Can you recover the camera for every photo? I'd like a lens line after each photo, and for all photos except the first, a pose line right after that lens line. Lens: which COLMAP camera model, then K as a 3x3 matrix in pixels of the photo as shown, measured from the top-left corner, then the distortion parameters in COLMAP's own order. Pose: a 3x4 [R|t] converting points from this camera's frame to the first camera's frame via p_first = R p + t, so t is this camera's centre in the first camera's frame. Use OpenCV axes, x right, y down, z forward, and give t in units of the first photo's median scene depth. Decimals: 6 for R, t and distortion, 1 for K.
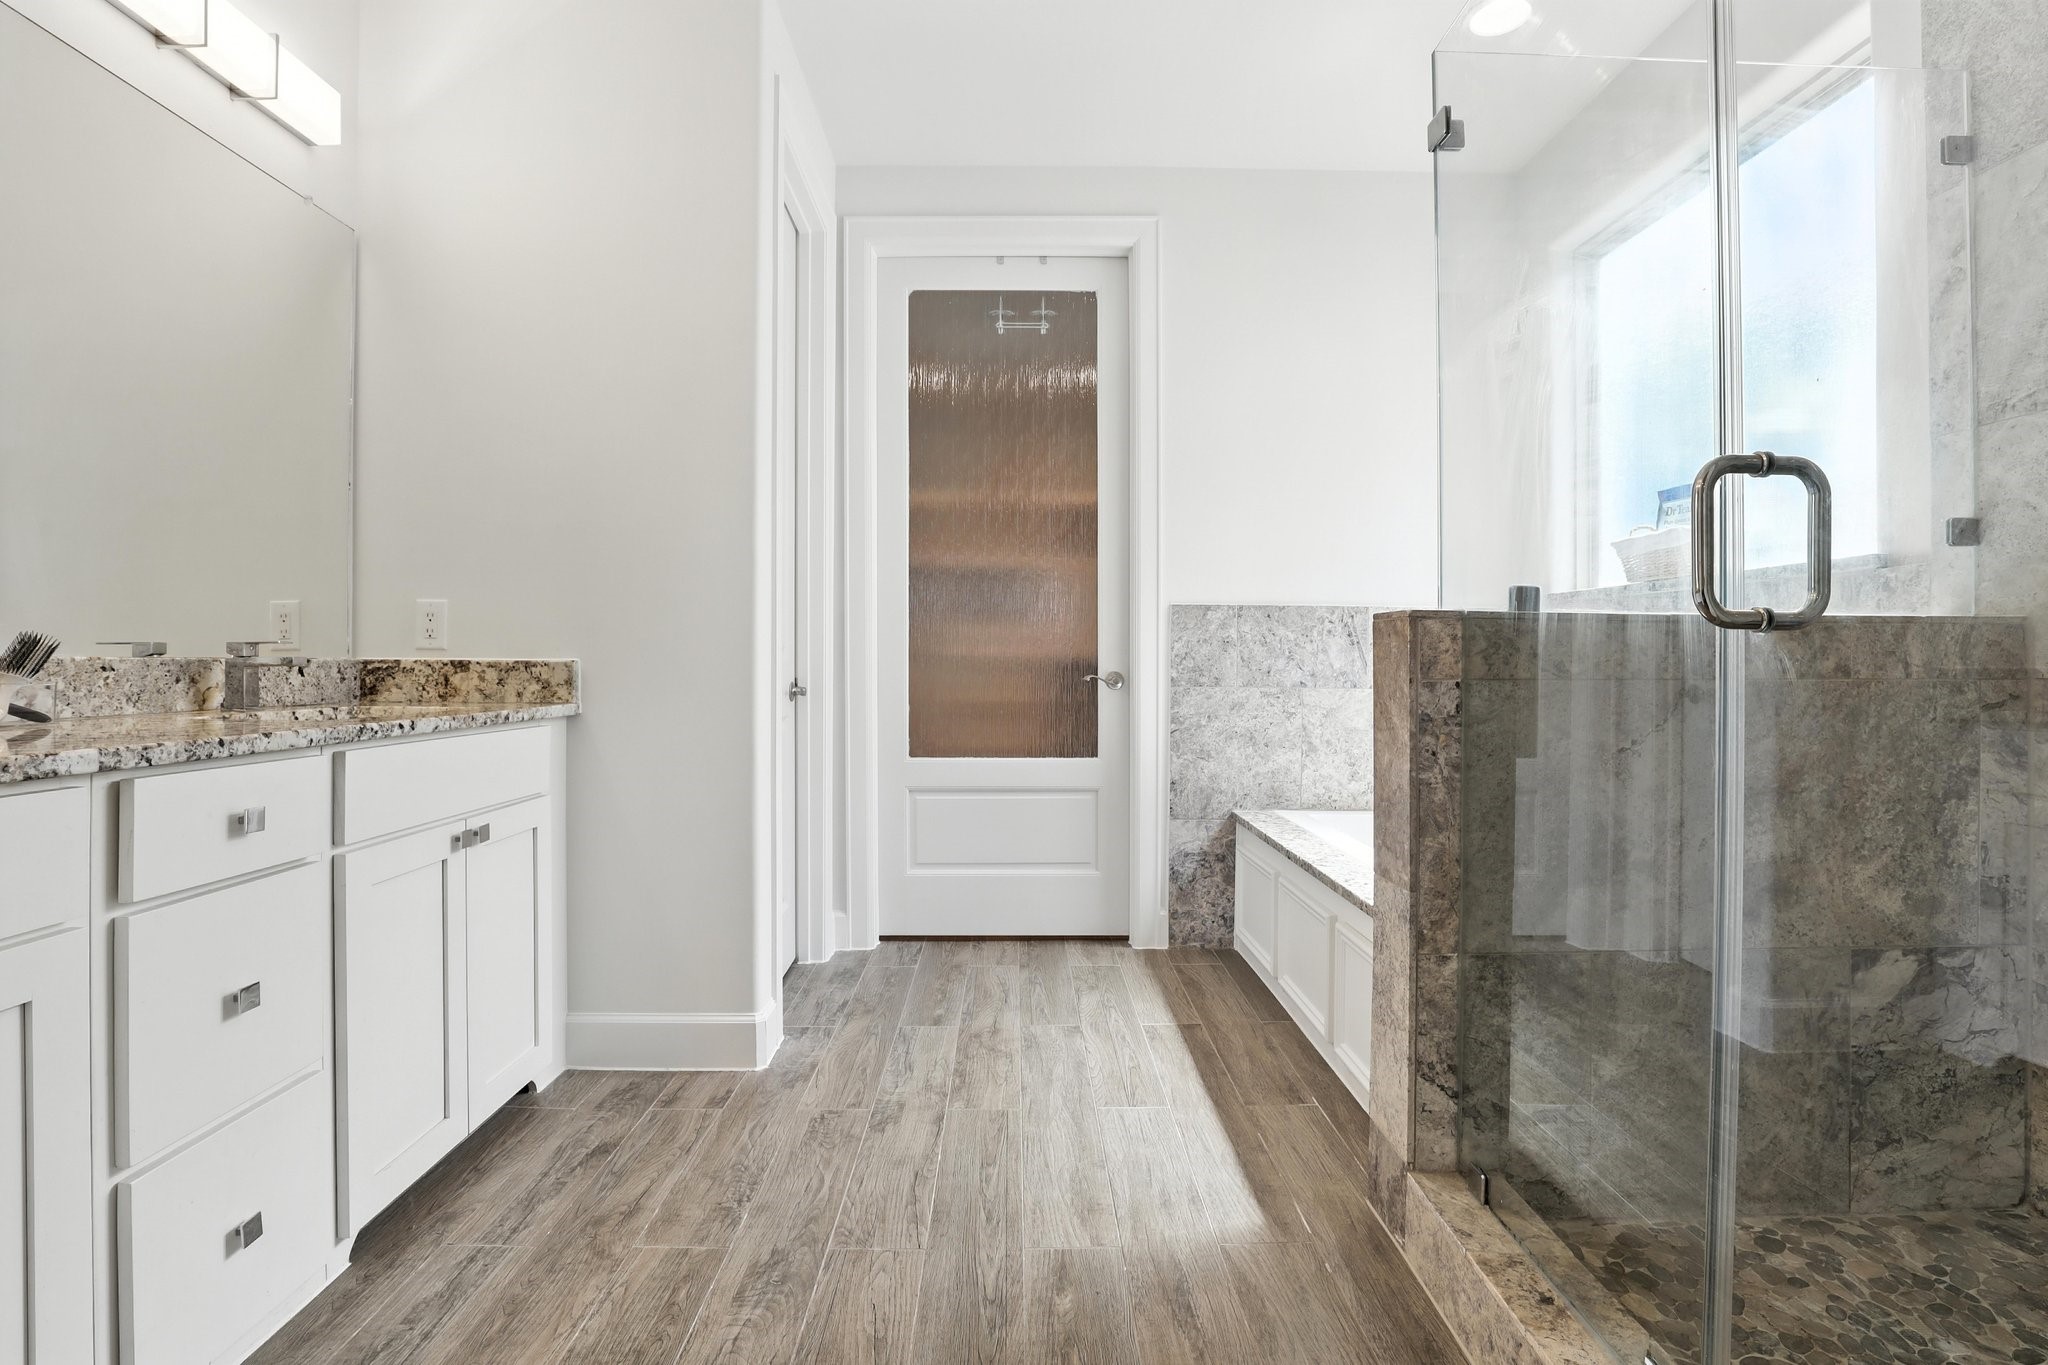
lens RADIAL K [[944.5, 0, 1028.9], [0, 944.5, 657.9], [0, 0, 1]] dist [-0.002634, -0.000005]
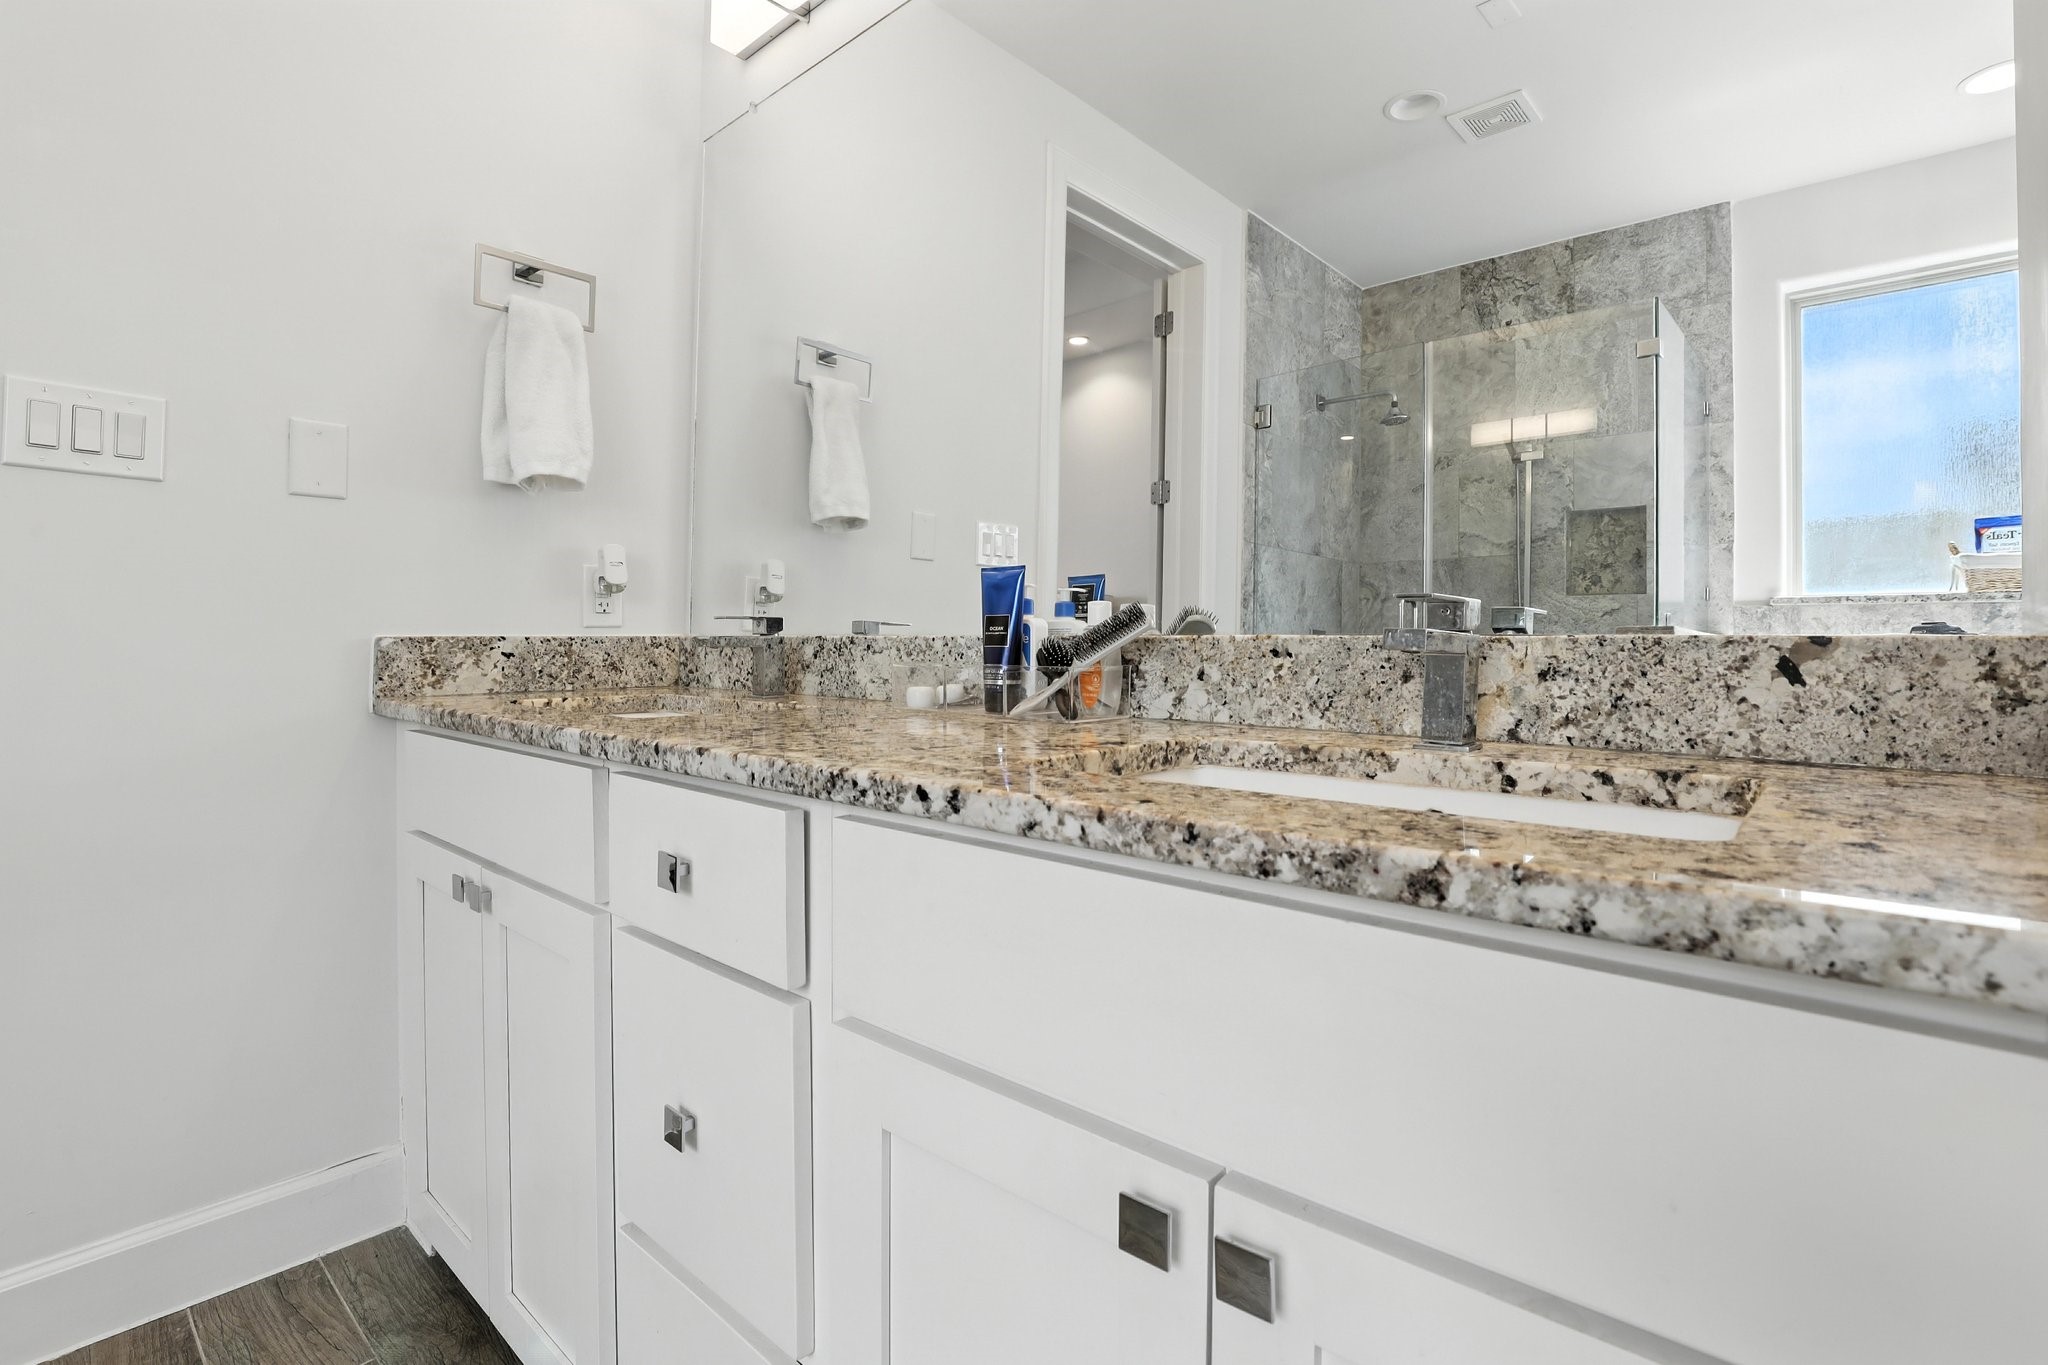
lens RADIAL K [[944.5, 0, 1028.9], [0, 944.5, 657.9], [0, 0, 1]] dist [-0.002634, -0.000005]
pose [[-0.660796, 0.003672, -0.750557, -0.379115], [-0.004001, 0.999957, 0.008415, 0.009824], [0.750555, 0.008564, -0.660752, 1.272390]]
